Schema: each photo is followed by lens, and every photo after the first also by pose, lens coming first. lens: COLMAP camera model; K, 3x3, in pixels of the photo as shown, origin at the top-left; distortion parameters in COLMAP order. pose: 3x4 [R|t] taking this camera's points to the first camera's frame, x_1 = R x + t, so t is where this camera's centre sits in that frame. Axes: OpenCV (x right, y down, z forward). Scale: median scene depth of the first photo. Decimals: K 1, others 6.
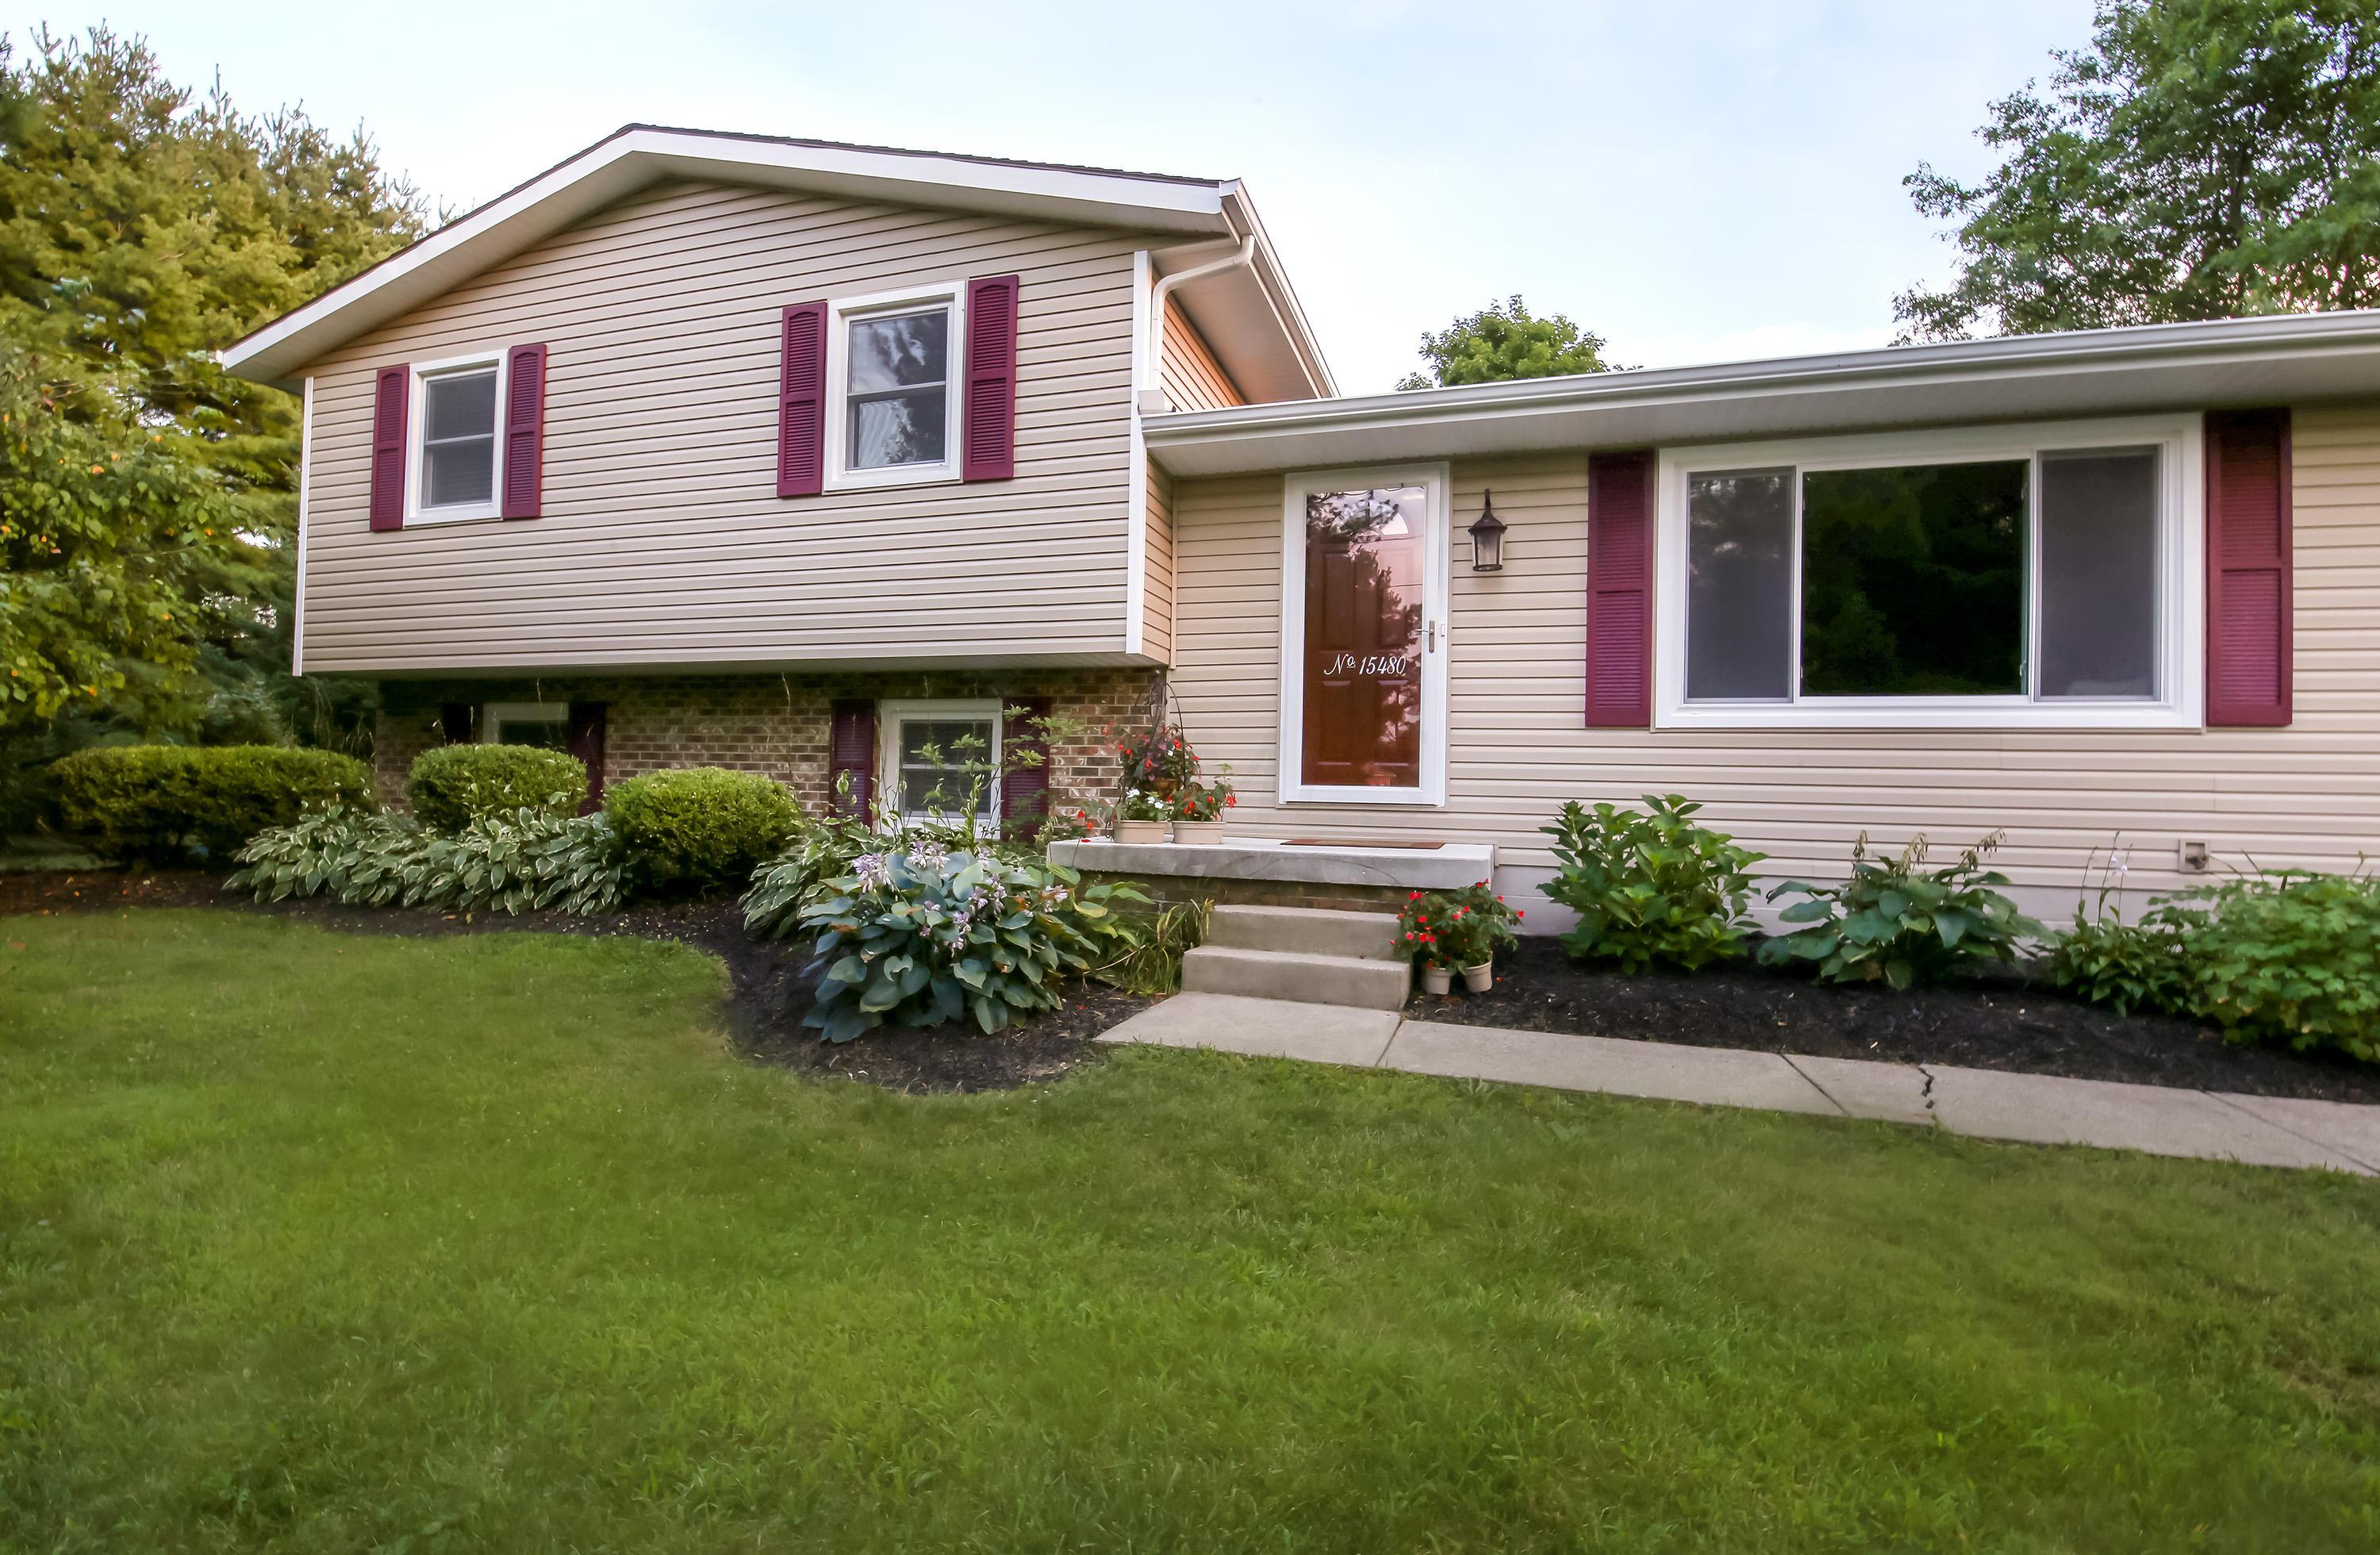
lens RADIAL K [[1052.8, 0, 1190.0], [0, 1052.8, 777.5], [0, 0, 1]] dist [-0.000815, -0.011448]
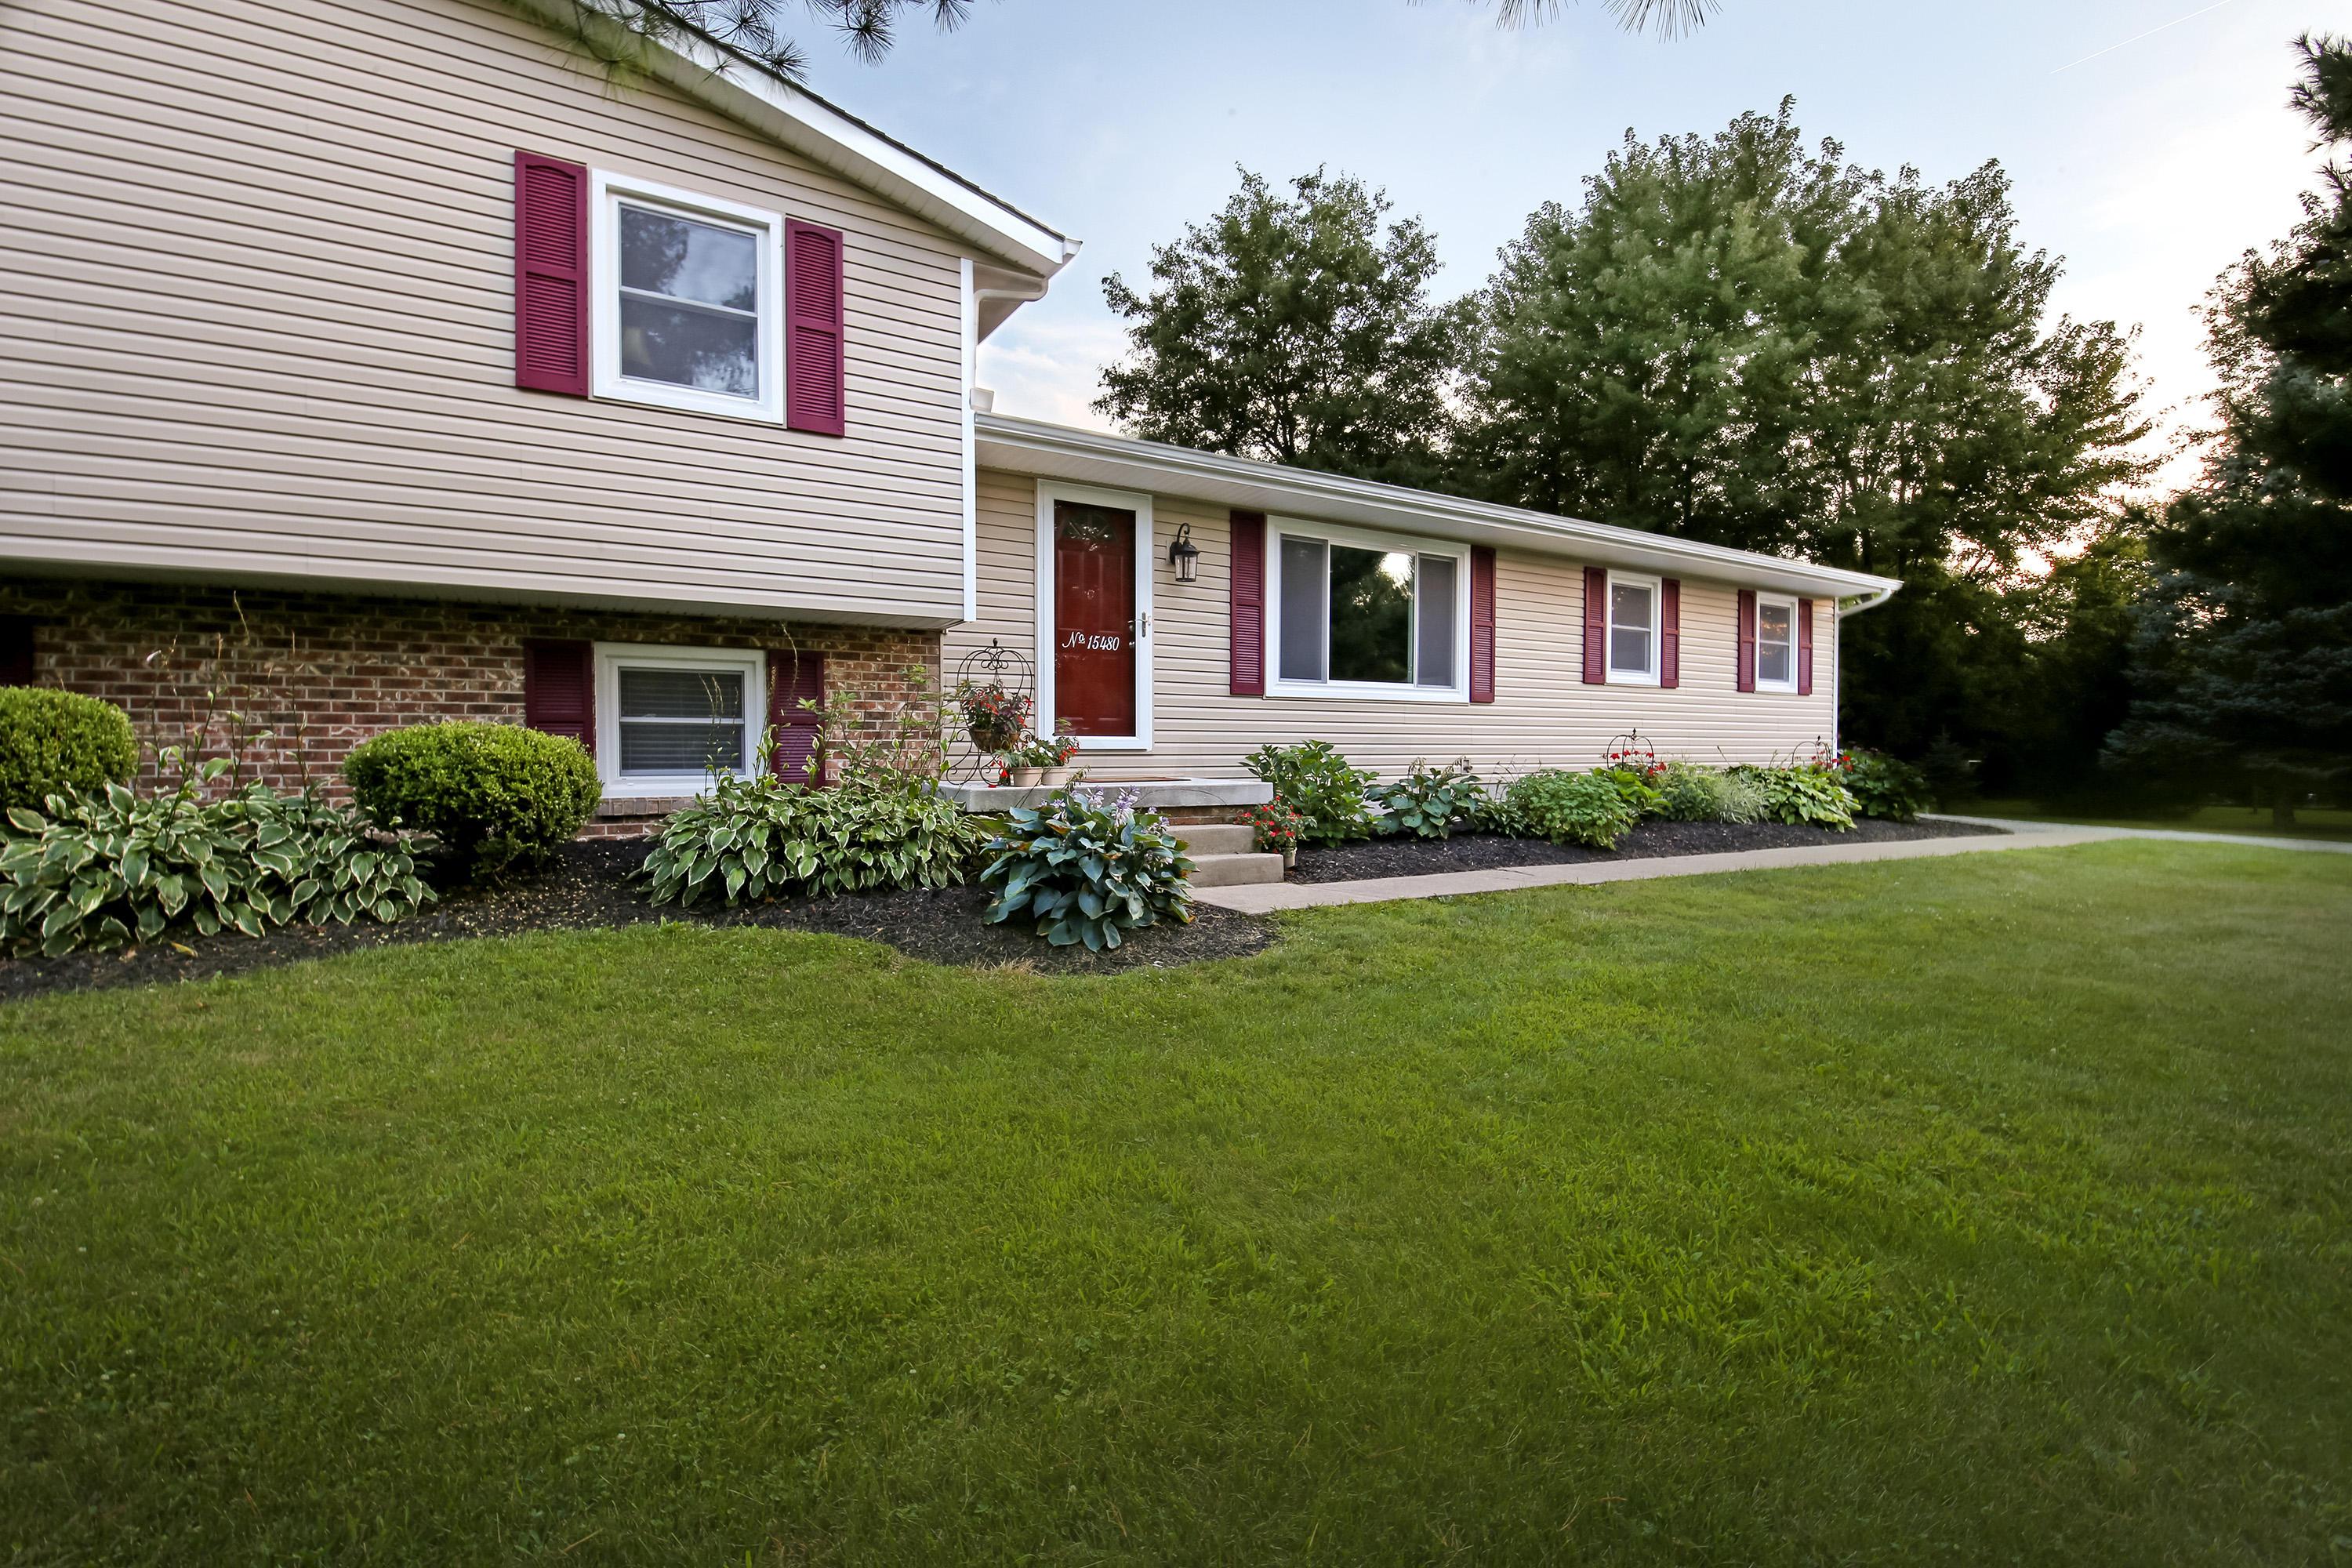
lens RADIAL K [[1041.7, 0, 1182.2], [0, 1041.7, 783.2], [0, 0, 1]] dist [-0.008446, -0.000291]
pose [[0.646117, -0.045285, 0.761894, -0.830096], [0.001664, 0.998319, 0.057927, -0.009125], [-0.763237, -0.036159, 0.645106, 0.101857]]
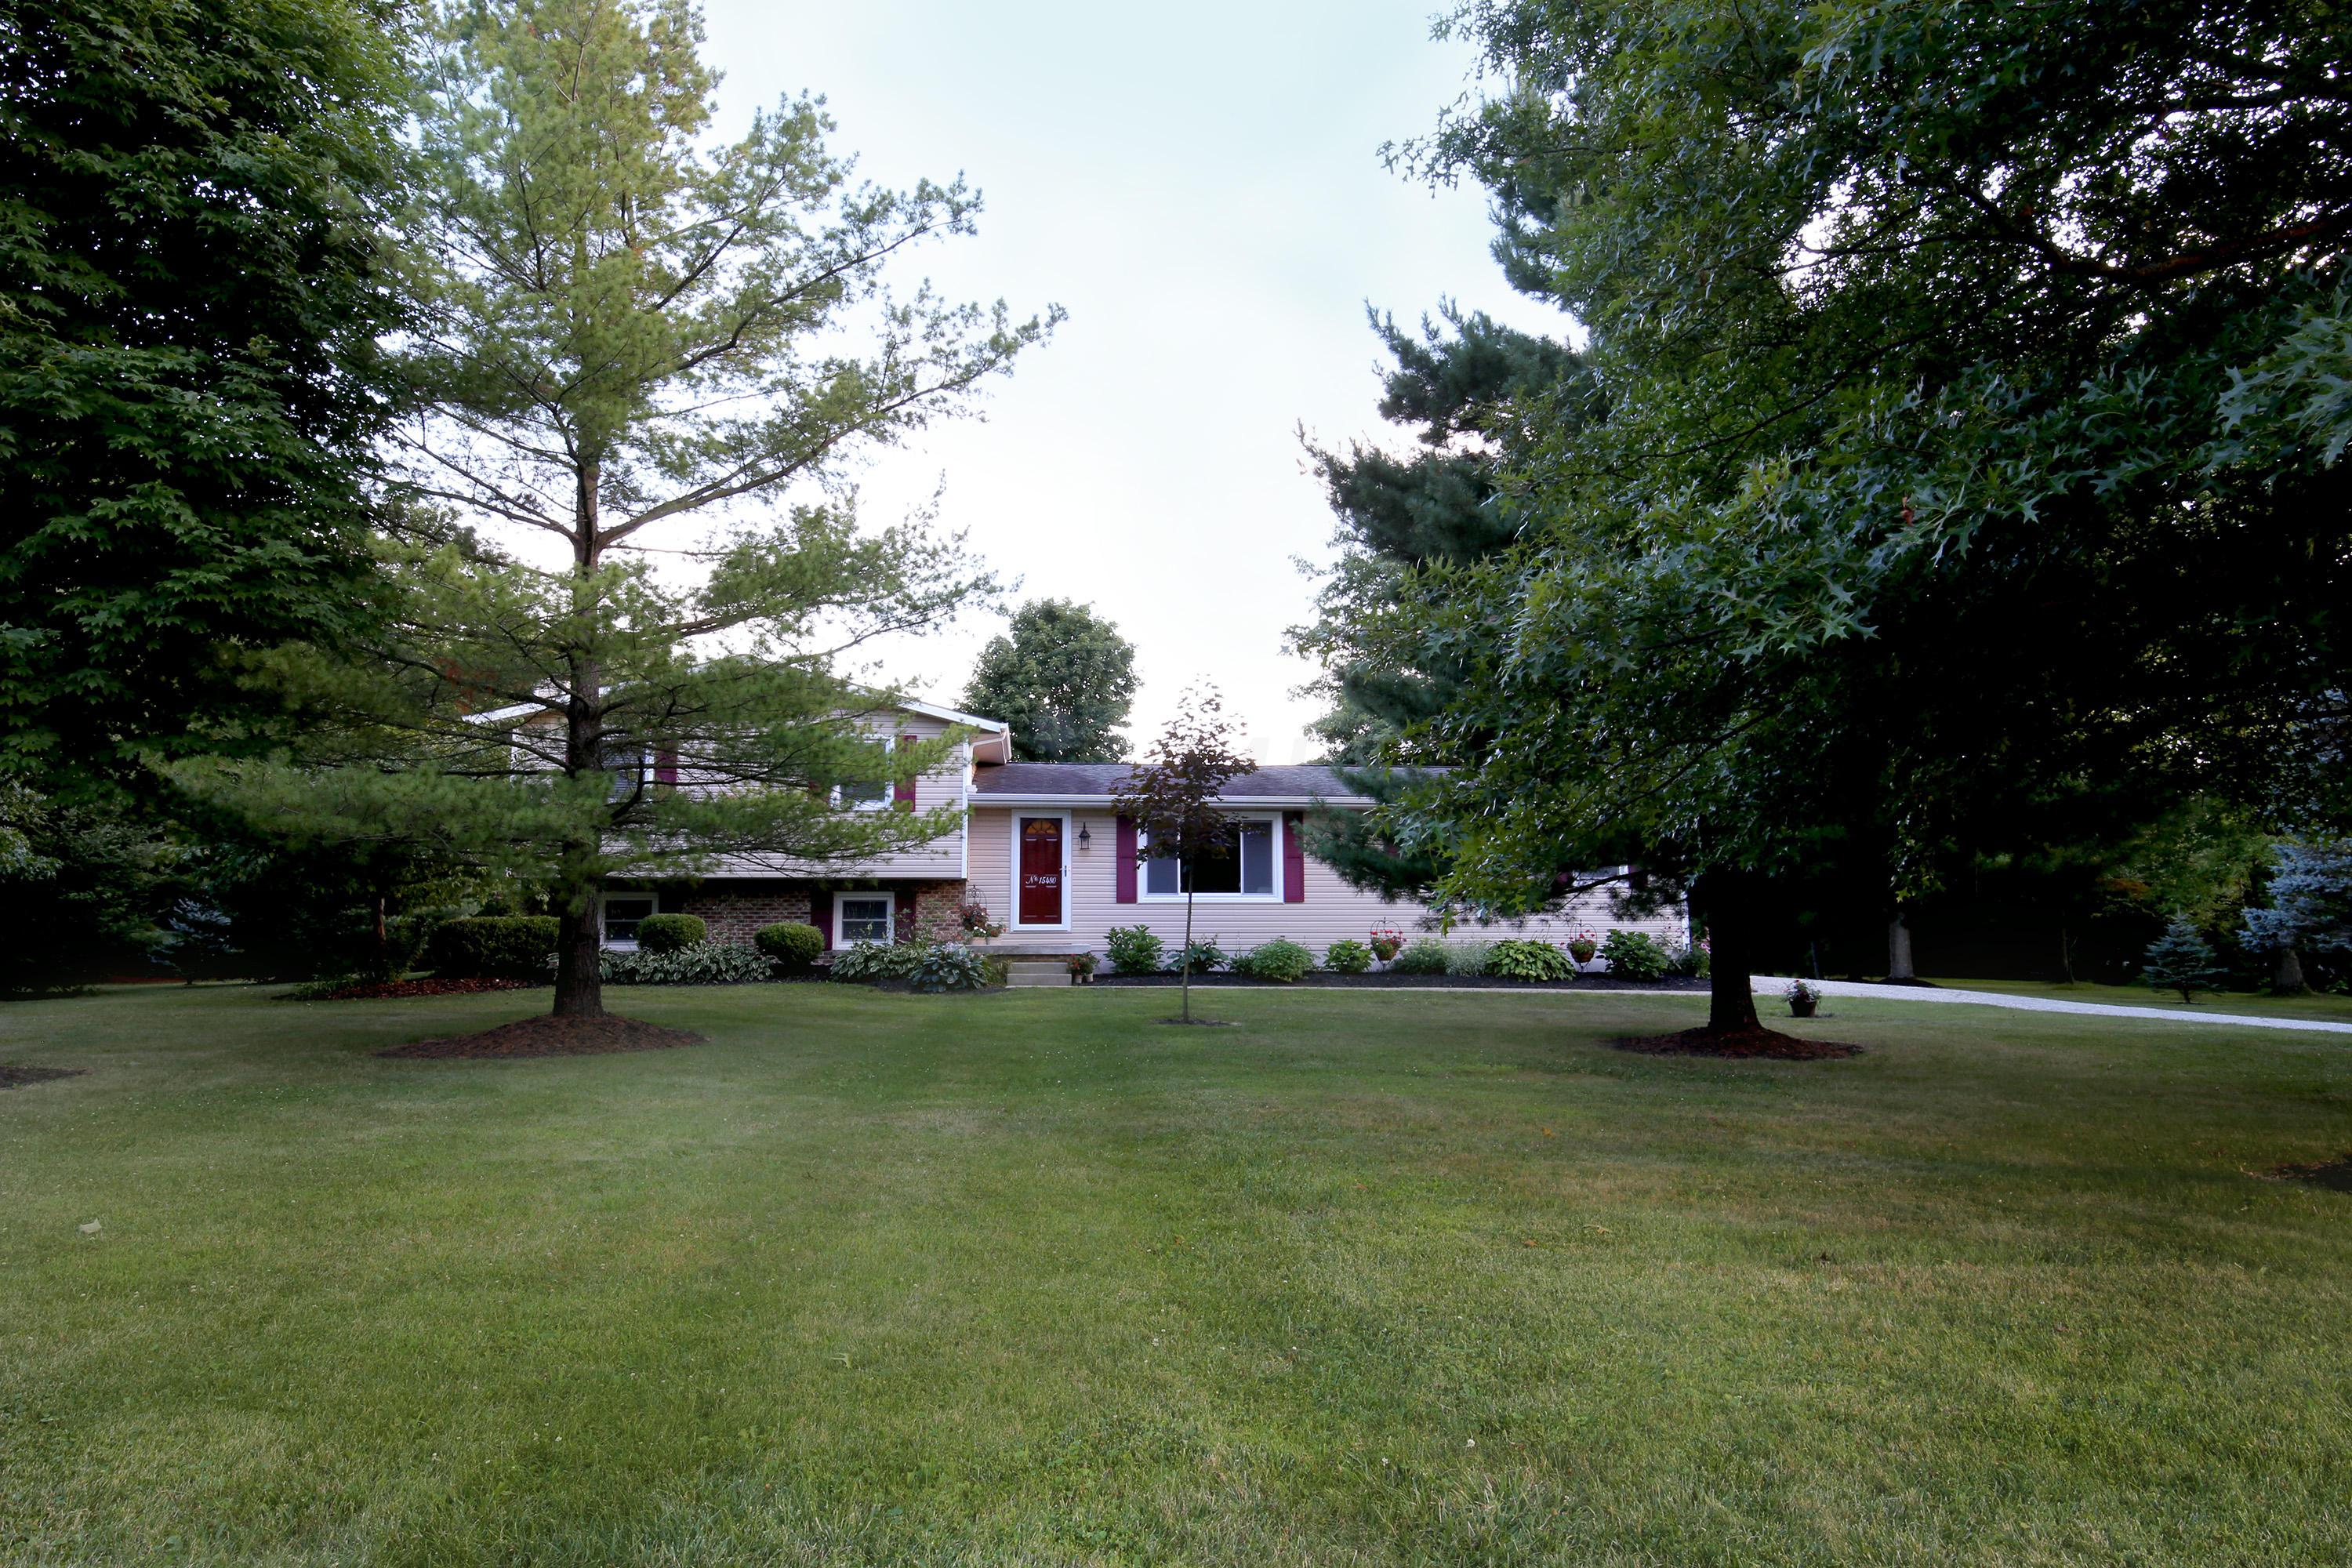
lens RADIAL K [[1512.1, 0, 1173.2], [0, 1512.1, 770.8], [0, 0, 1]] dist [0.018745, -0.001381]
pose [[0.919889, 0.020415, 0.391647, -1.207994], [0.017112, 0.995604, -0.092089, -0.023937], [-0.391805, 0.091414, 0.915495, -3.138908]]
